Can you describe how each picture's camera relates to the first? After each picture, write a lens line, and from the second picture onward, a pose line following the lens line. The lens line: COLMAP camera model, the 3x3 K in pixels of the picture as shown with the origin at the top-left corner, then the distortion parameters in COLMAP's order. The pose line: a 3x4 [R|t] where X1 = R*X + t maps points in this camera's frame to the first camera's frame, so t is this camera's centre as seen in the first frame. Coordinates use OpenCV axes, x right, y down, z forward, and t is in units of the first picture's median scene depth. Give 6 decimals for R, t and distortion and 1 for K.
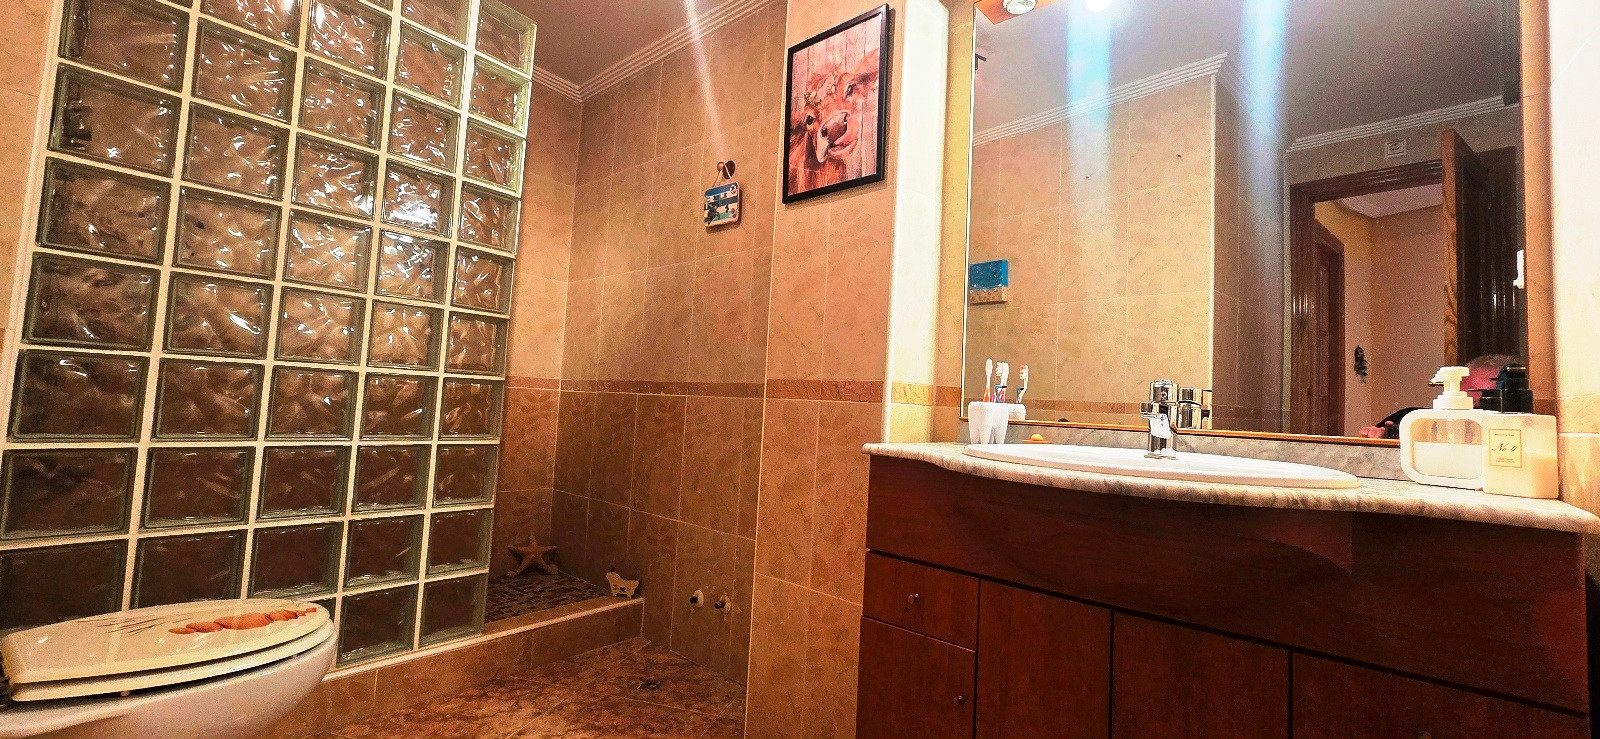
lens RADIAL K [[647.6, 0, 791.4], [0, 647.6, 366.1], [0, 0, 1]] dist [-0.004556, 0.001932]
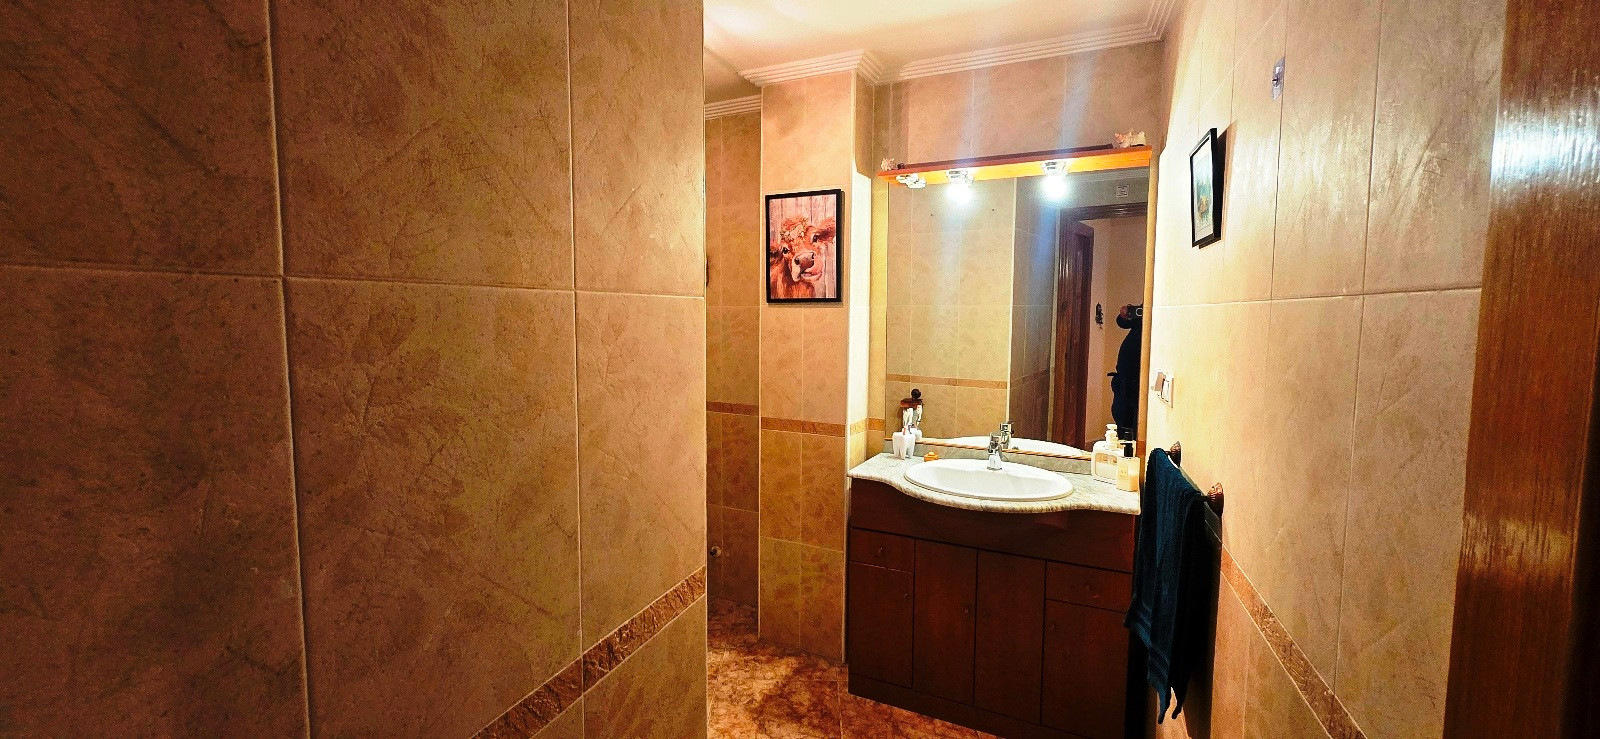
lens RADIAL K [[647.6, 0, 771.5], [0, 647.6, 369.7], [0, 0, 1]] dist [-0.004556, 0.001932]
pose [[0.969506, -0.067018, 0.235728, -0.382276], [0.030833, 0.987595, 0.153964, -0.338806], [-0.243122, -0.142001, 0.959545, -0.497844]]
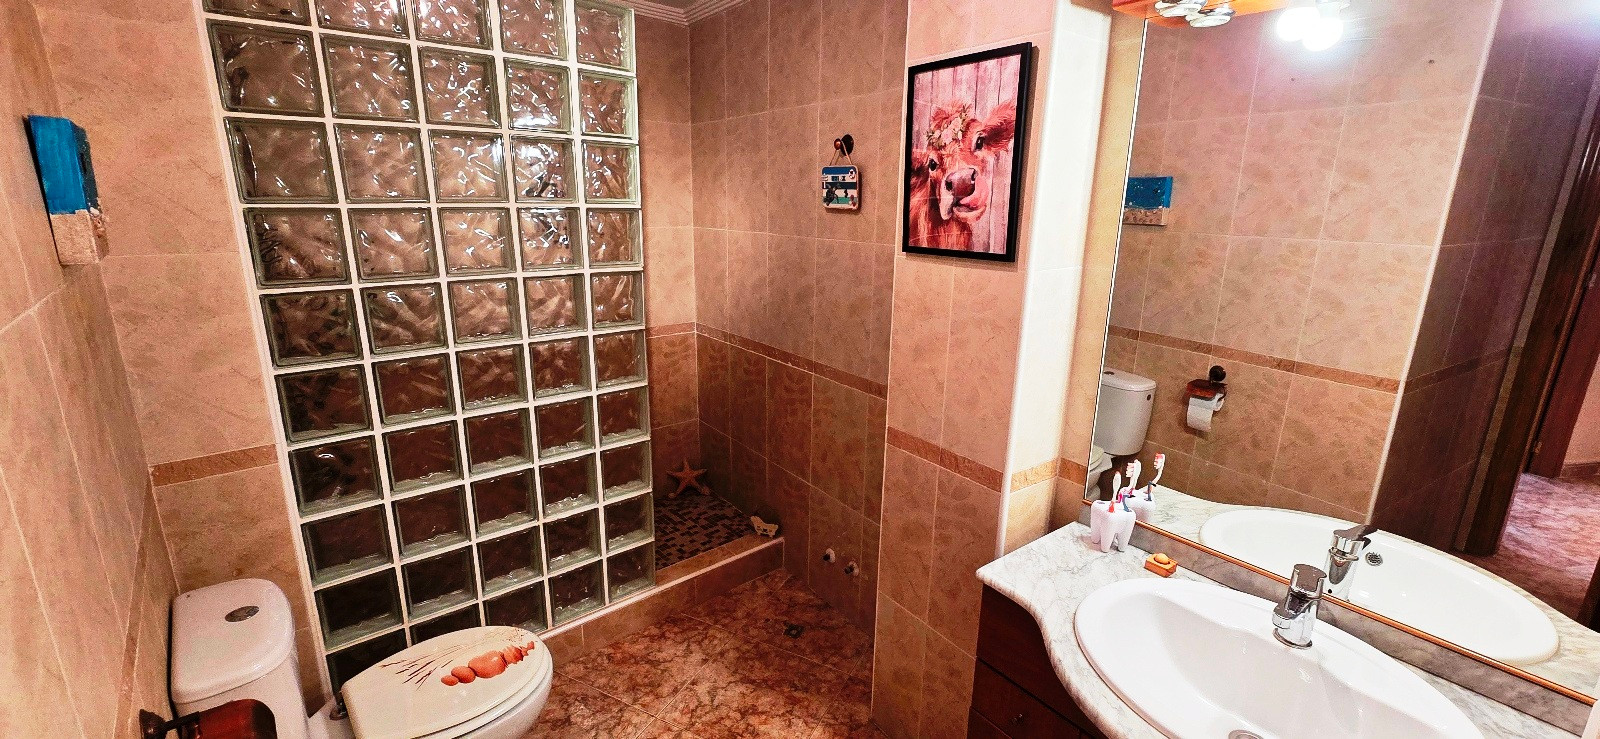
lens RADIAL K [[647.6, 0, 794.4], [0, 647.6, 369.0], [0, 0, 1]] dist [-0.004556, 0.001932]
pose [[0.980248, 0.007333, -0.197636, 0.019476], [0.052902, 0.953177, 0.297749, -0.387741], [0.190565, -0.302323, 0.933962, 0.042929]]
